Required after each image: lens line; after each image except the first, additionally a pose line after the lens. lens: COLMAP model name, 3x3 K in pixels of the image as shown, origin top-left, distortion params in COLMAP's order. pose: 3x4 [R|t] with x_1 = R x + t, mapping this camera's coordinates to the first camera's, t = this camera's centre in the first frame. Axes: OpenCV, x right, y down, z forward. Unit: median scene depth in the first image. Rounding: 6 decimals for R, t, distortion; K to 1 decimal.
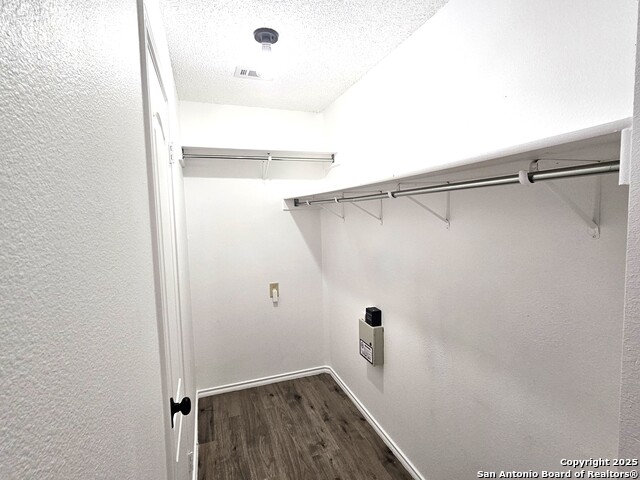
lens RADIAL K [[321.7, 0, 322.4], [0, 321.7, 238.2], [0, 0, 1]] dist [-0.003816, 0.001574]
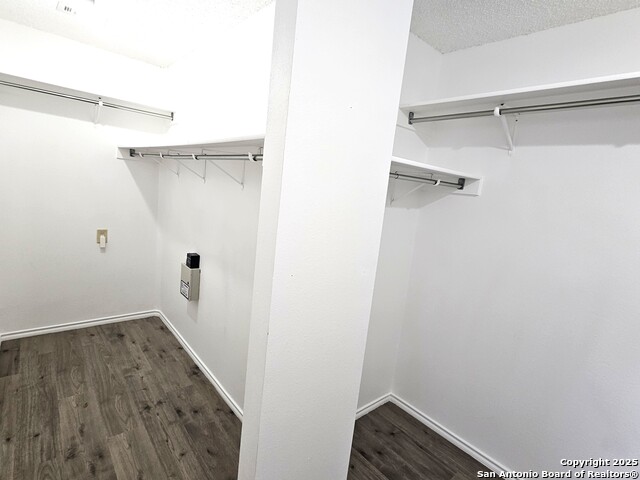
lens RADIAL K [[326.0, 0, 319.8], [0, 326.0, 237.4], [0, 0, 1]] dist [0.001479, 0.001870]
pose [[0.926997, 0.069963, 0.368487, 0.128093], [-0.104900, 0.991603, 0.075624, 0.017397], [-0.360102, -0.108758, 0.926552, -0.241519]]
